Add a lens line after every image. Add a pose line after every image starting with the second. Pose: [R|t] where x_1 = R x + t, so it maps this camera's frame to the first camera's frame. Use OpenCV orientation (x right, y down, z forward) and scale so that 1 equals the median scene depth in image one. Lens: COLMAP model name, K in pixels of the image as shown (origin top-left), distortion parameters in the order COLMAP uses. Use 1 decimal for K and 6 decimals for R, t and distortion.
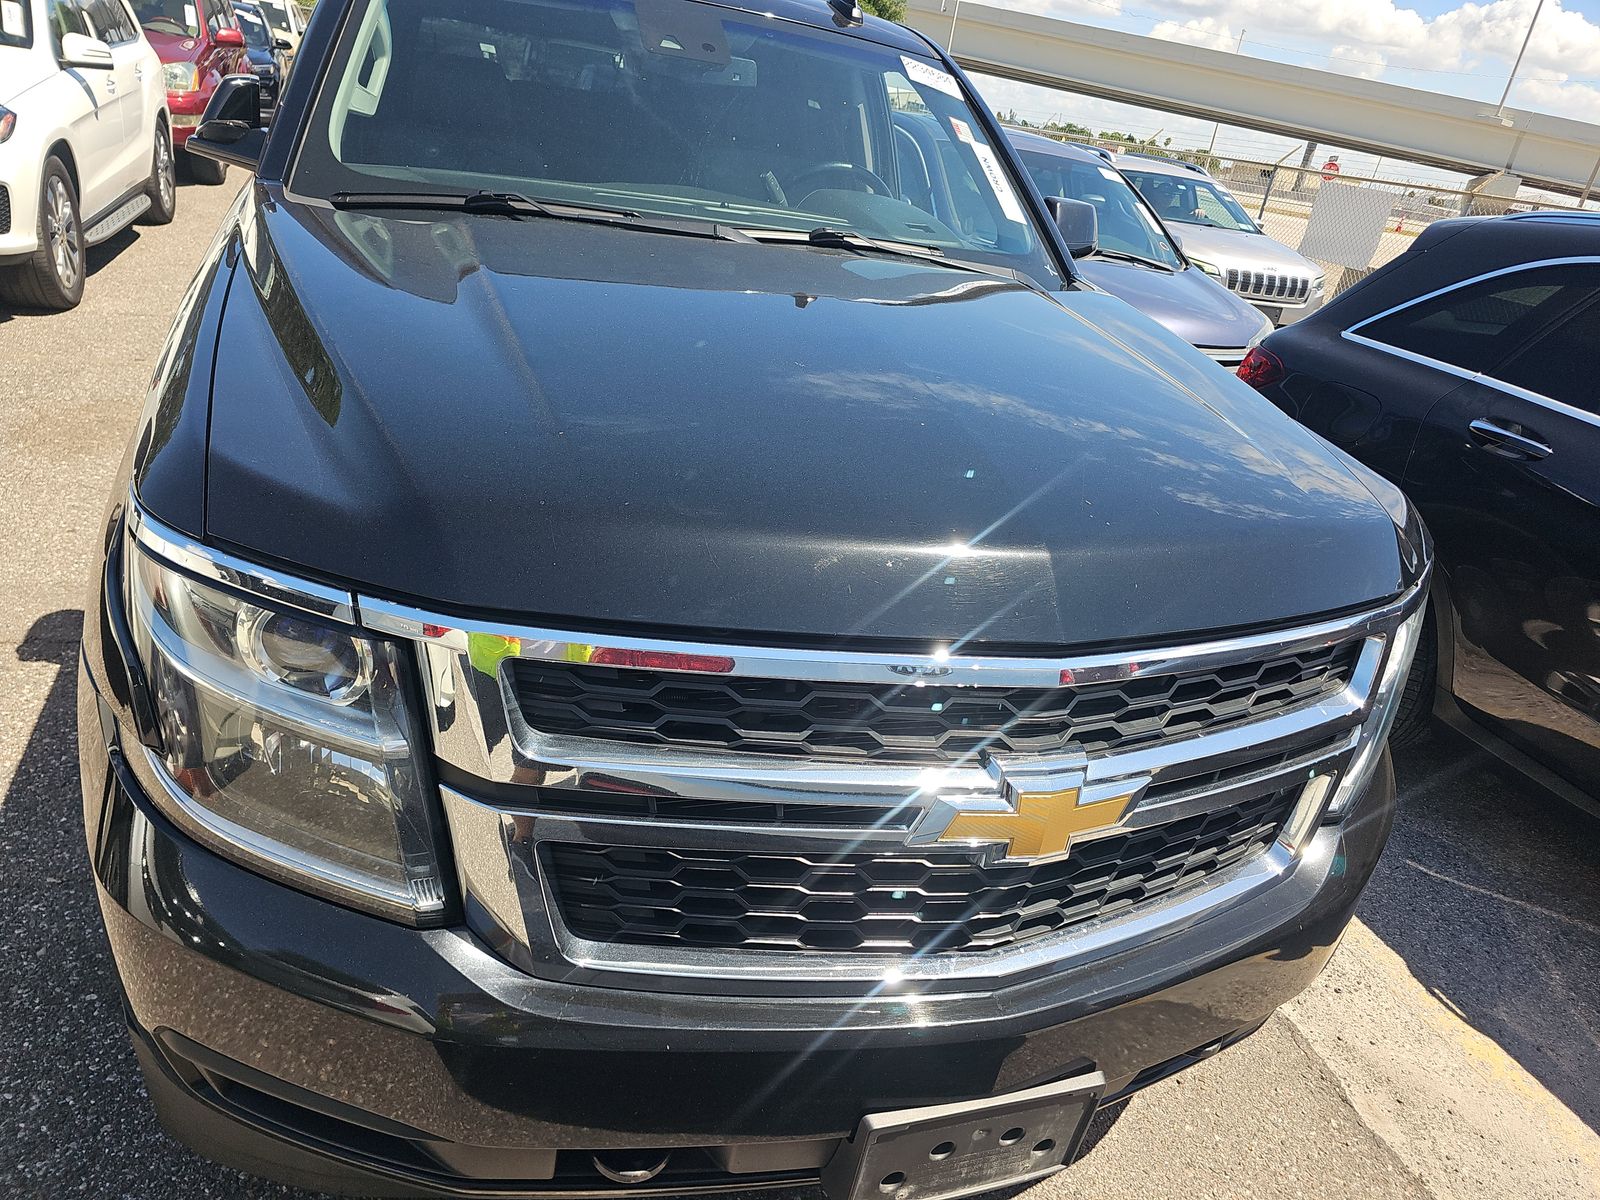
lens RADIAL K [[1053.8, 0, 815.1], [0, 1053.8, 612.3], [0, 0, 1]] dist [0.009803, -0.008789]
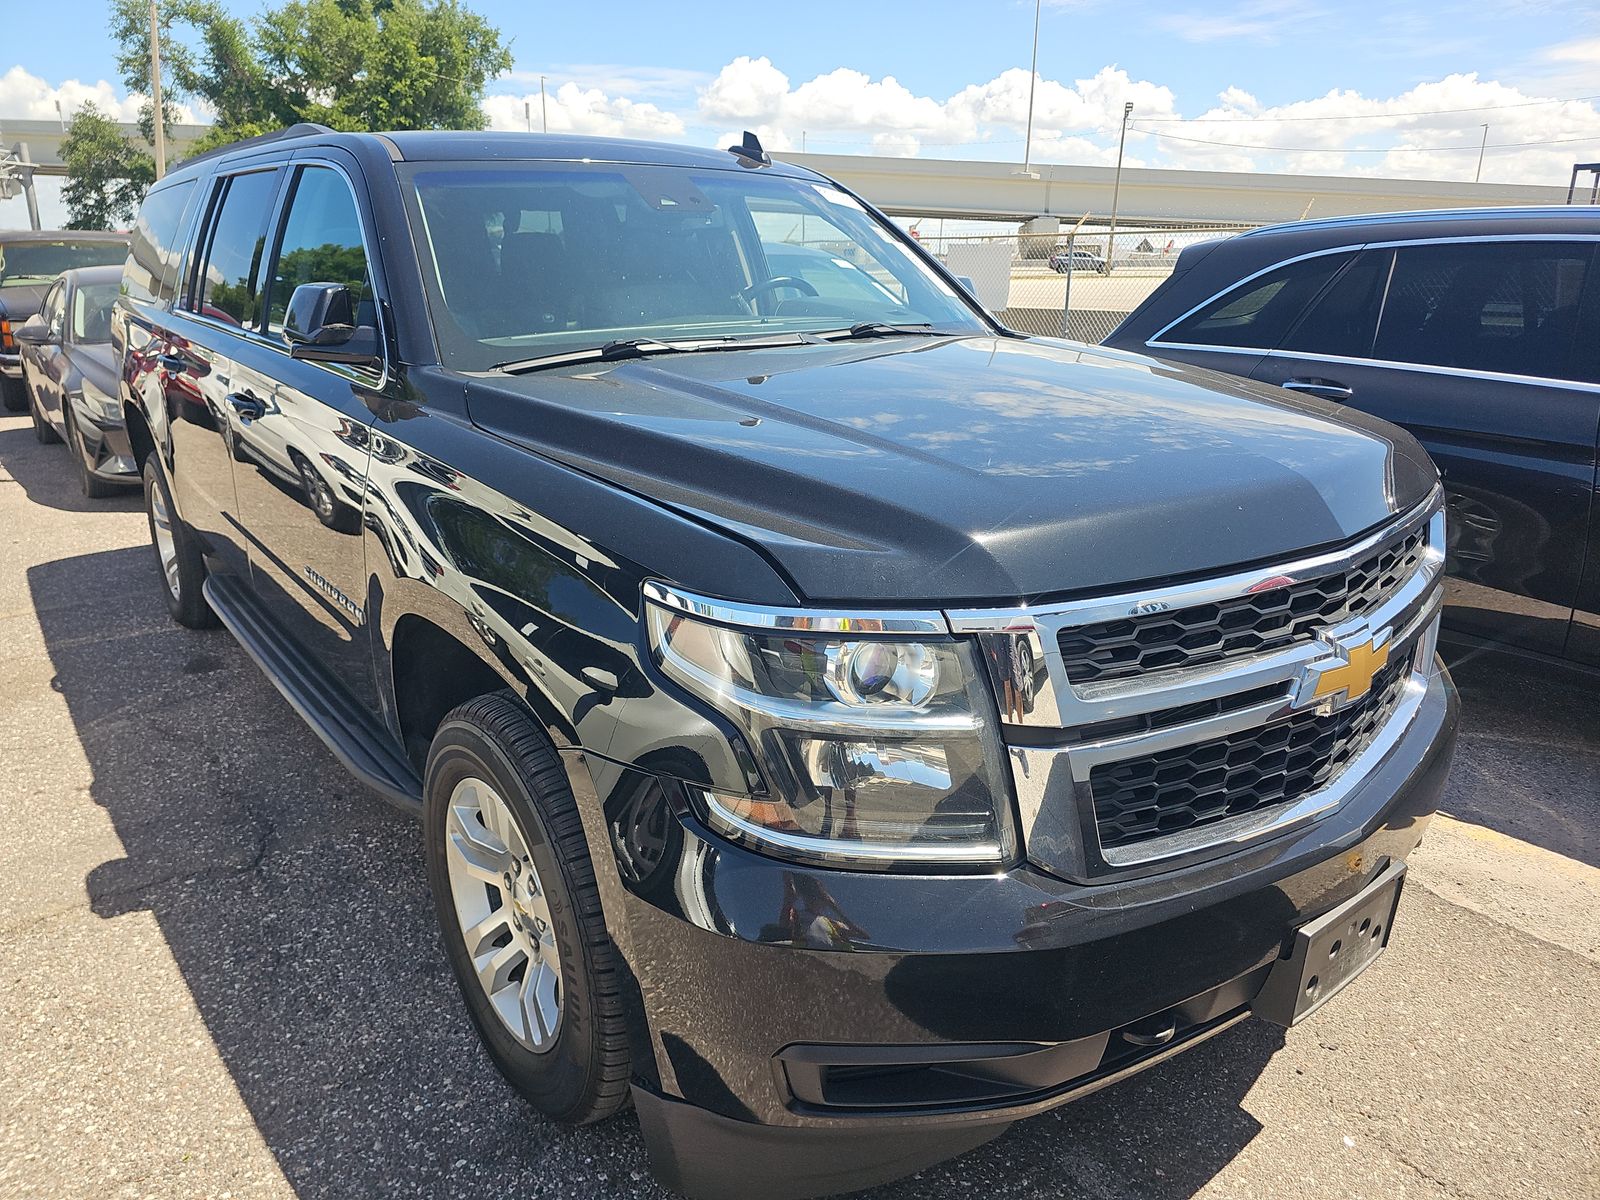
lens RADIAL K [[1053.8, 0, 790.9], [0, 1053.8, 586.4], [0, 0, 1]] dist [0.009803, -0.008789]
pose [[0.936155, -0.239274, 0.257607, -0.405043], [0.268168, 0.959785, -0.083053, 0.004415], [-0.227375, 0.146832, 0.962674, -0.092699]]
